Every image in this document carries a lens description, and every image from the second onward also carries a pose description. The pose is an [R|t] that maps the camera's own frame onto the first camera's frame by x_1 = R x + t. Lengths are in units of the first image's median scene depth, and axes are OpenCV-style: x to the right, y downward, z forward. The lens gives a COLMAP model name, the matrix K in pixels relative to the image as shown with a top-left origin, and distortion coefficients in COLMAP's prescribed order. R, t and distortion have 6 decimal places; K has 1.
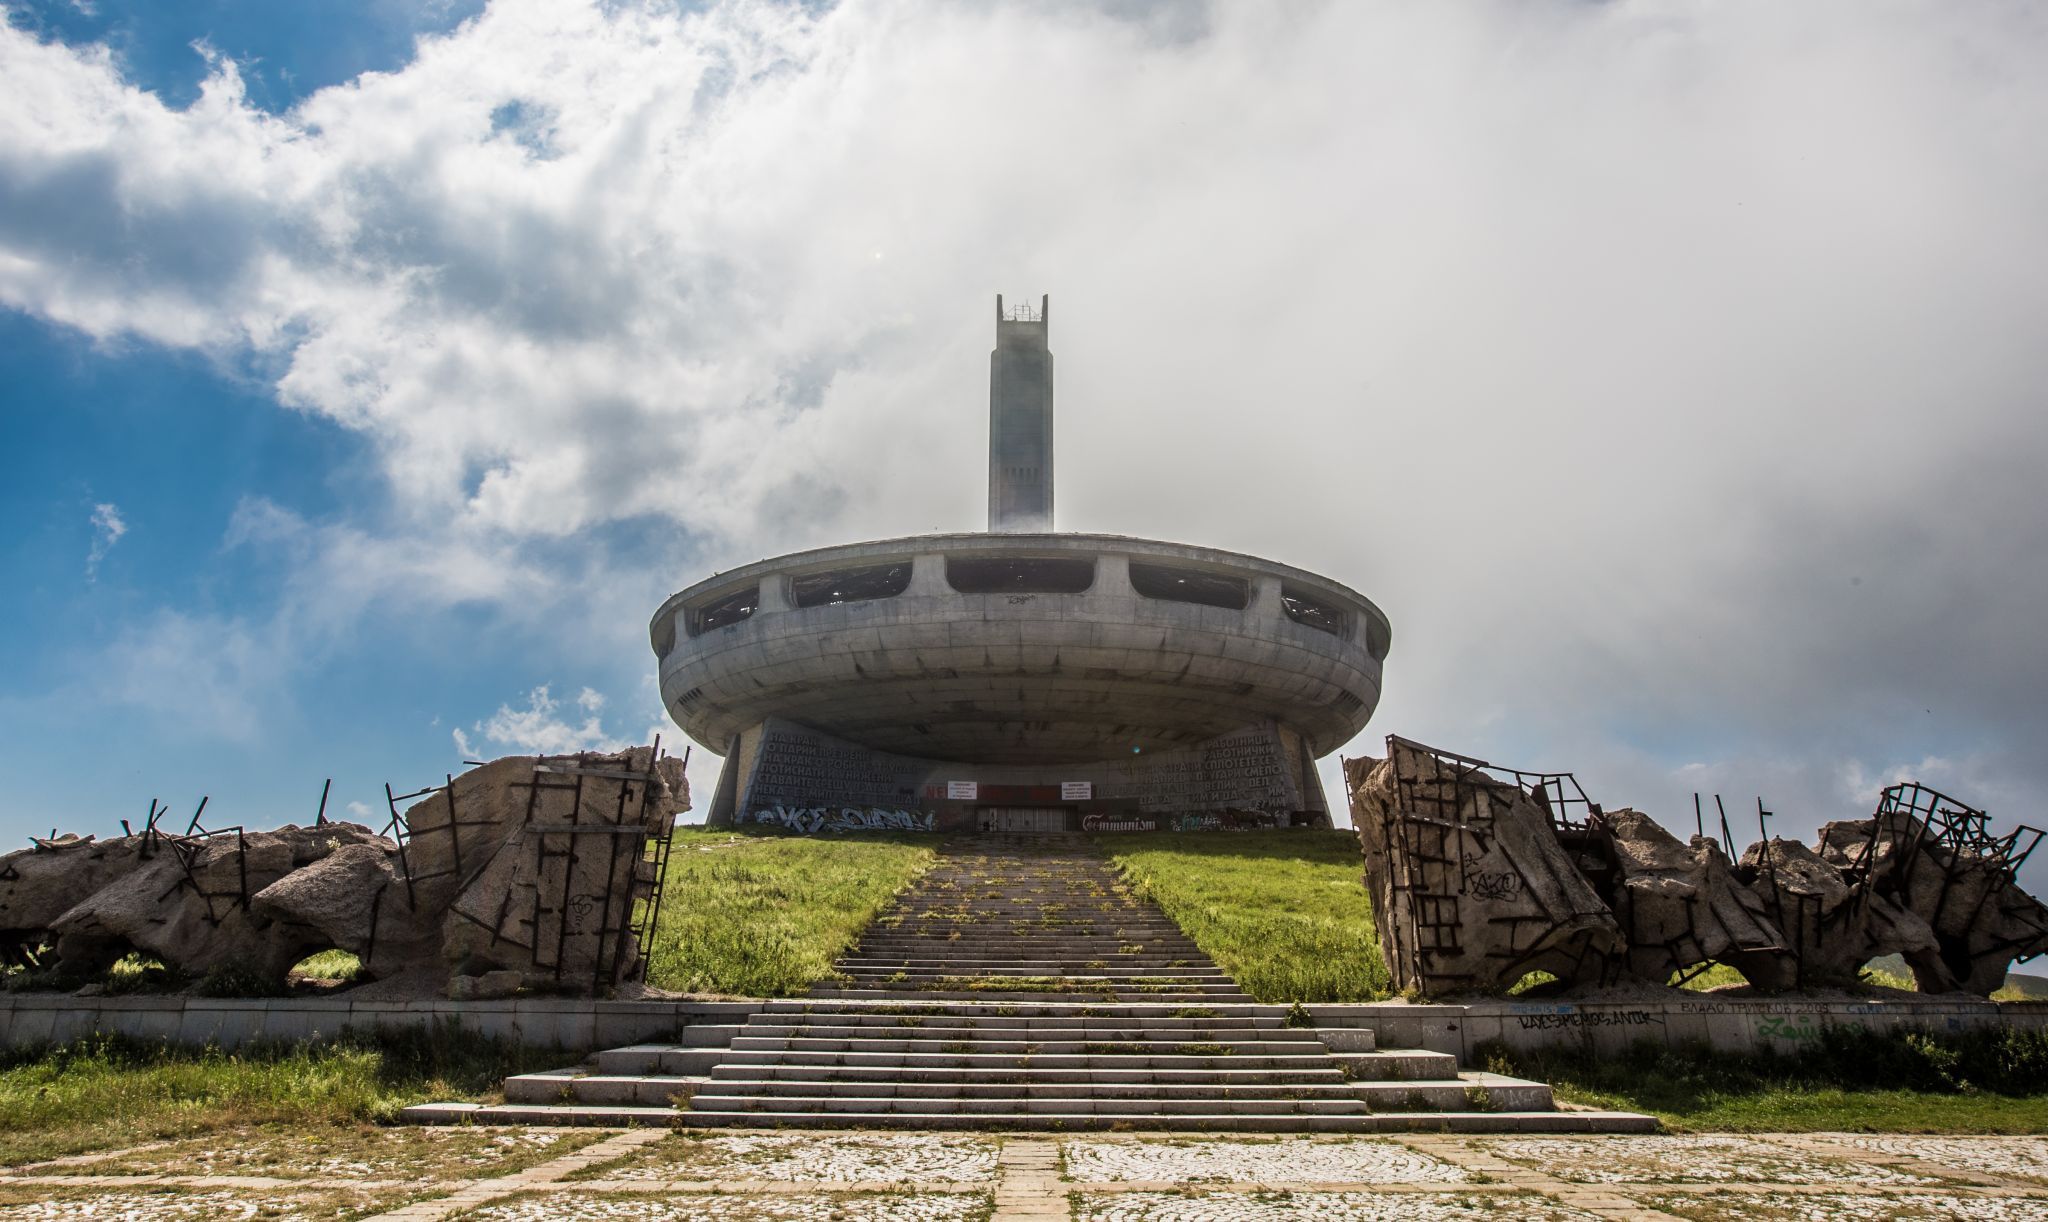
lens RADIAL K [[1324.5, 0, 1020.9], [0, 1324.5, 539.4], [0, 0, 1]] dist [-0.036955, 0.013311]
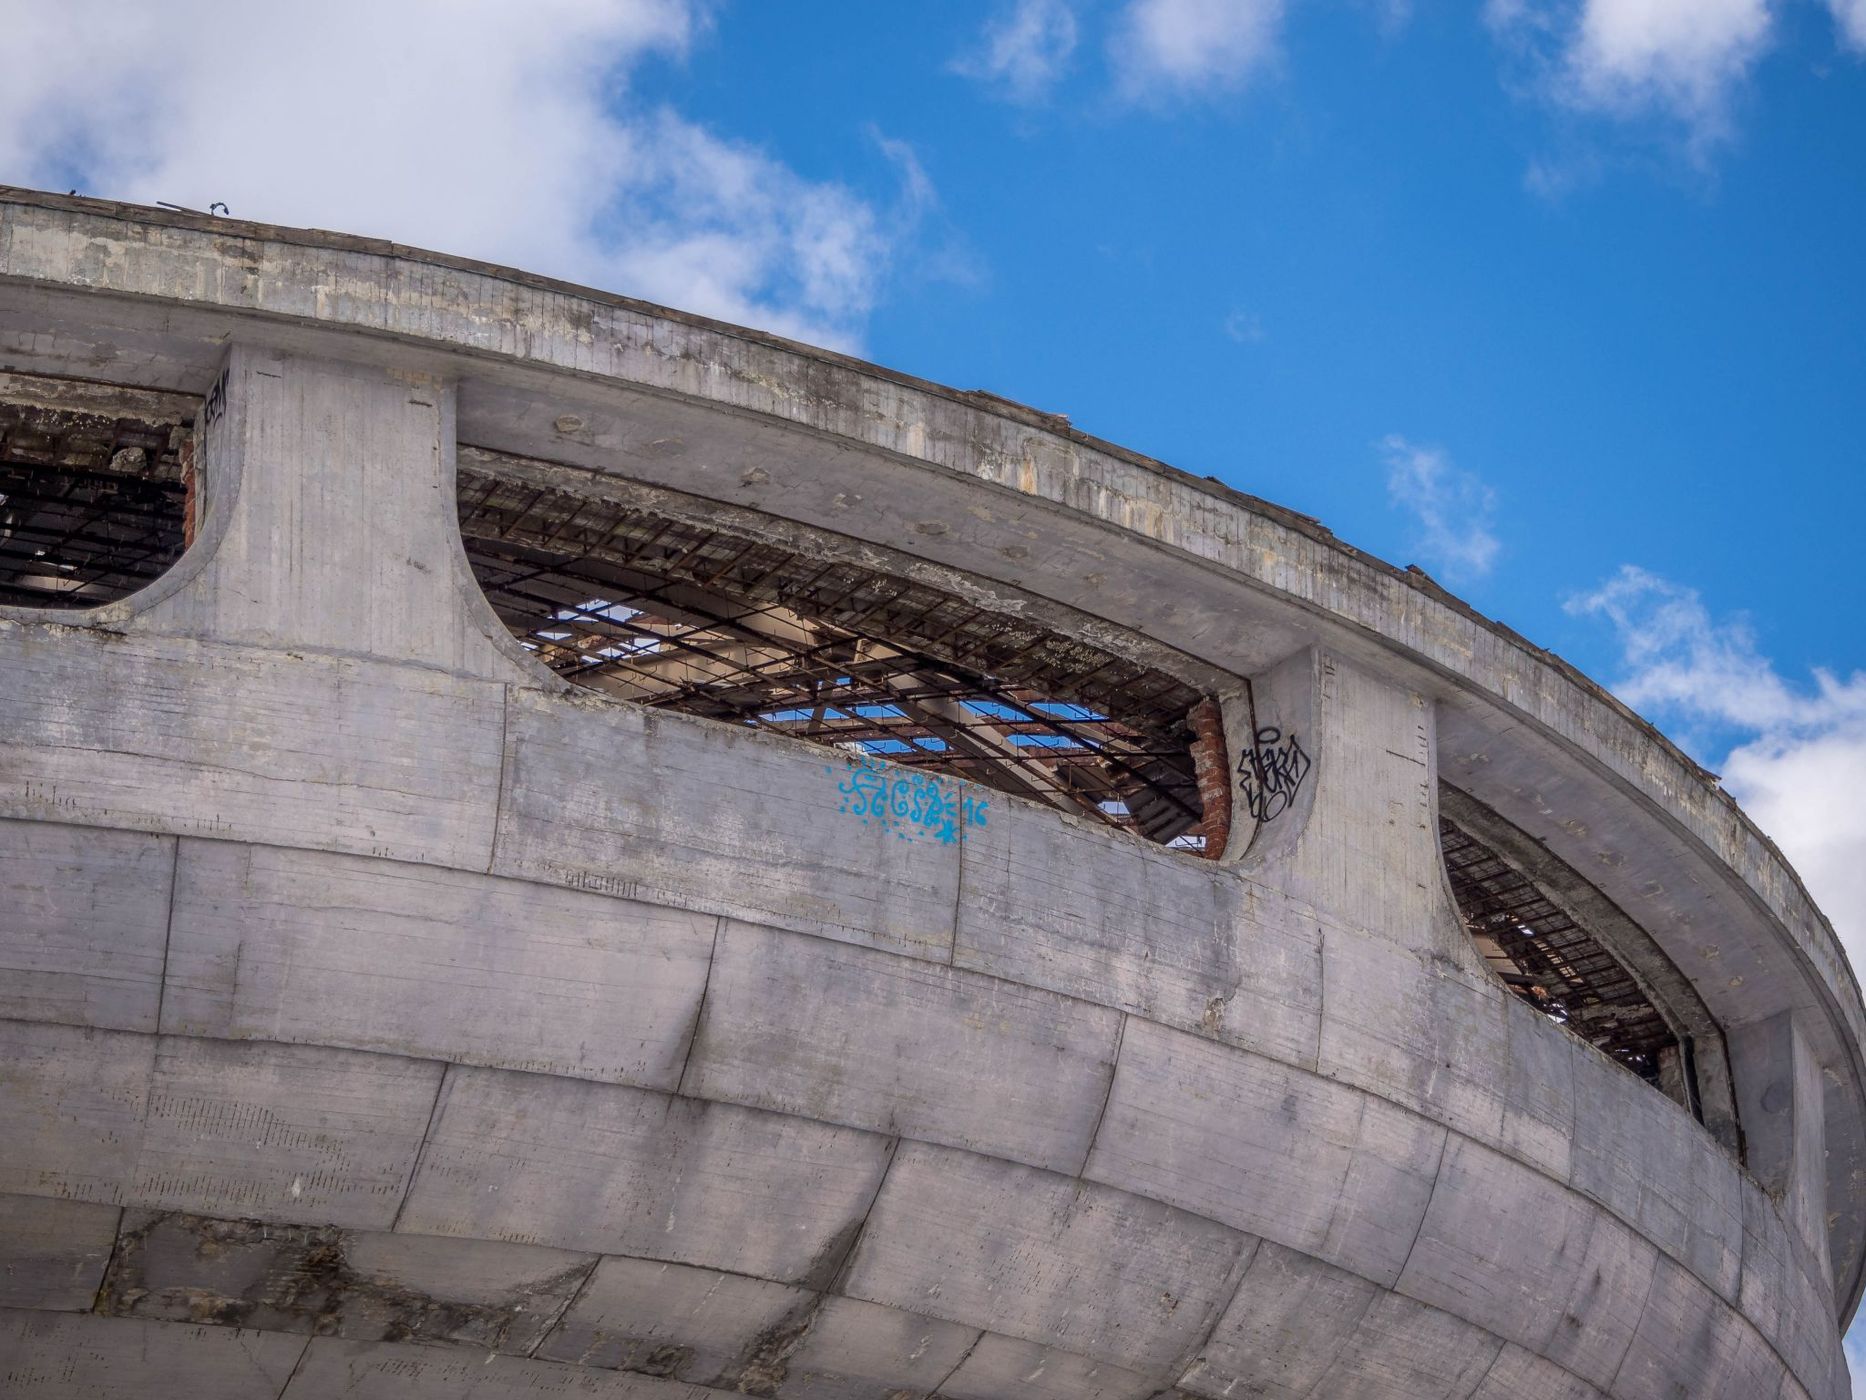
lens RADIAL K [[4819.6, 0, 934.5], [0, 4819.6, 697.5], [0, 0, 1]] dist [-0.086000, 0.000000]
pose [[0.968134, 0.042578, 0.246788, 0.028638], [-0.002939, 0.987305, -0.158808, 0.412295], [-0.250416, 0.153023, 0.955968, 1.758529]]
